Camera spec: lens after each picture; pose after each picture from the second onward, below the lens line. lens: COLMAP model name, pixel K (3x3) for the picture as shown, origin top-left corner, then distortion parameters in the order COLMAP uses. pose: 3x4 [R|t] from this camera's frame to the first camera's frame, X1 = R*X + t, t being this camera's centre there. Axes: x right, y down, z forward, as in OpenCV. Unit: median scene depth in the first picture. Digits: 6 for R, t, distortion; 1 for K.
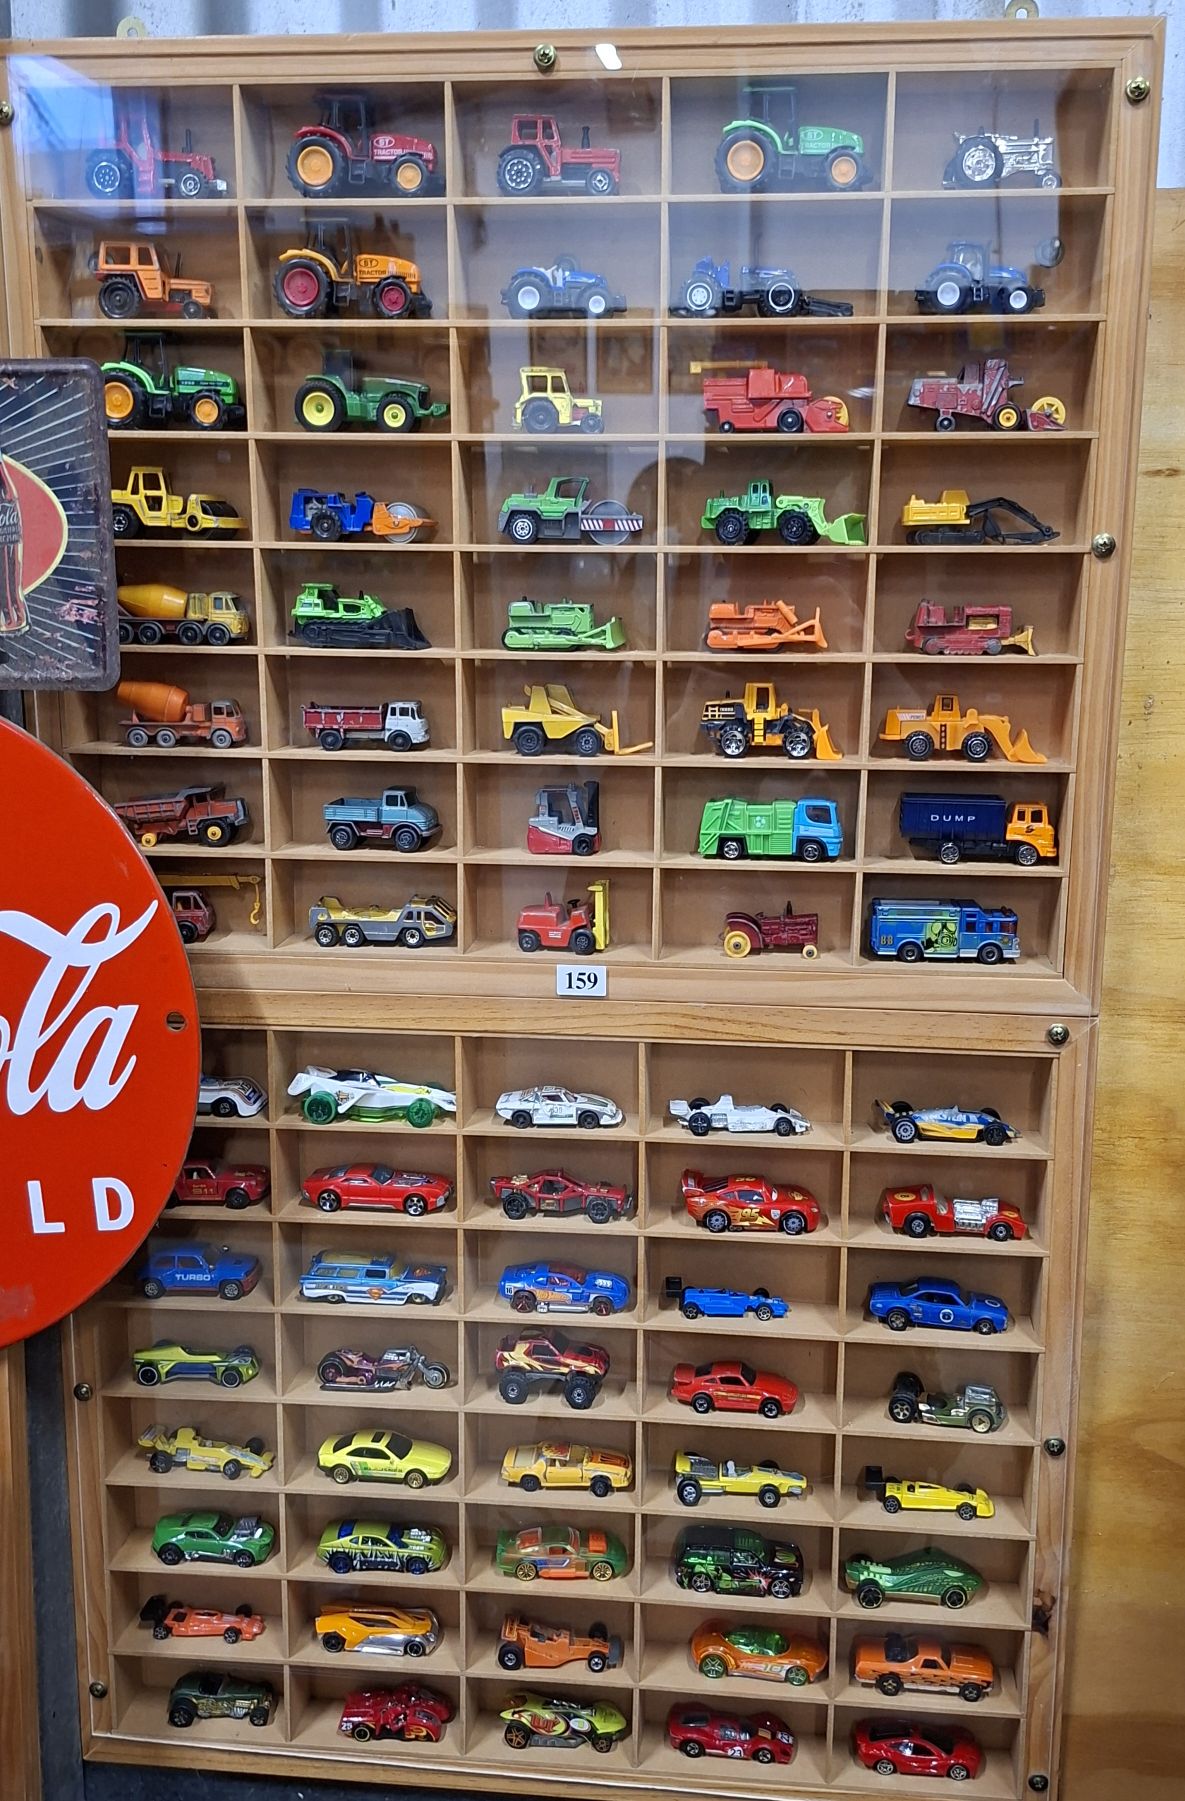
lens RADIAL K [[1754.2, 0, 587.6], [0, 1754.2, 903.8], [0, 0, 1]] dist [0.077817, 0.000000]
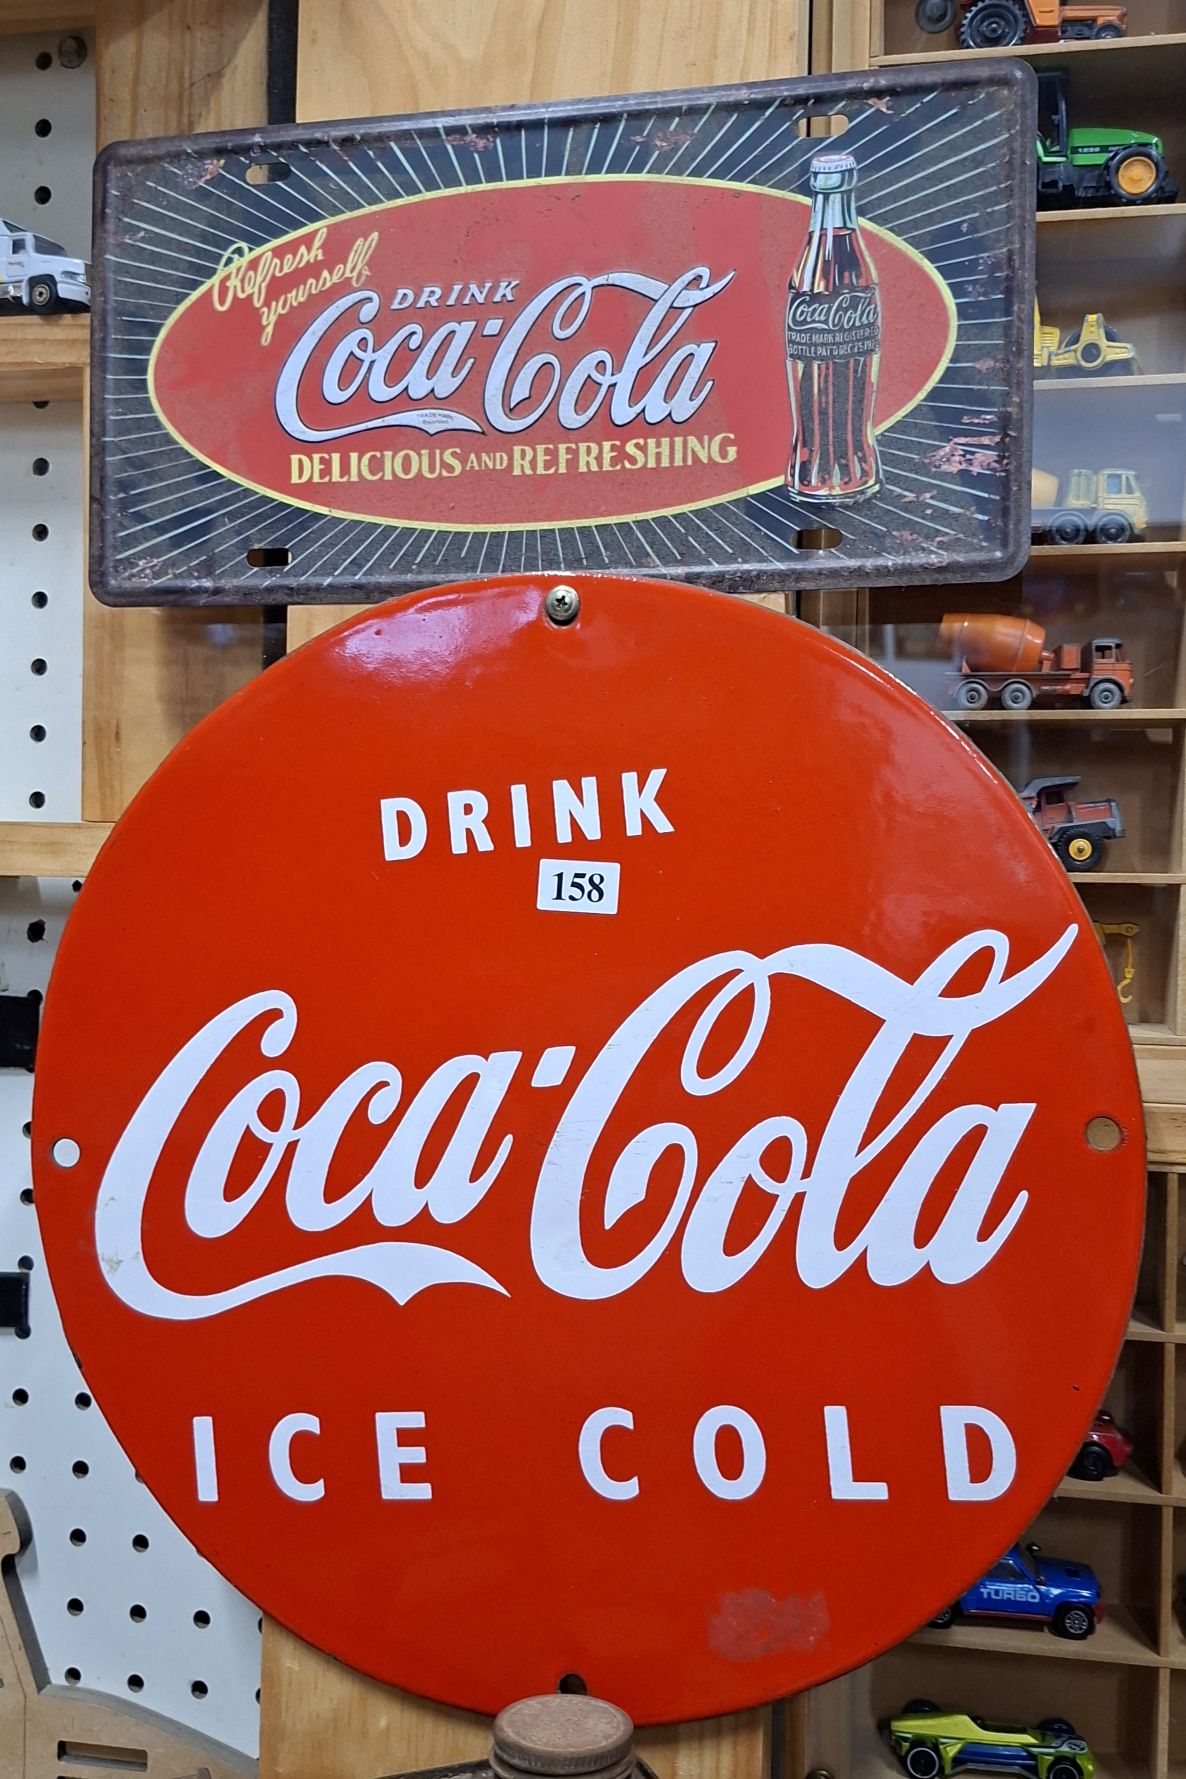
lens RADIAL K [[1732.7, 0, 598.6], [0, 1732.7, 889.4], [0, 0, 1]] dist [0.077817, 0.000000]
pose [[0.996128, 0.007221, -0.087615, -0.353818], [-0.022067, 0.985250, -0.169690, 0.090116], [0.085097, 0.170967, 0.981595, 0.403183]]
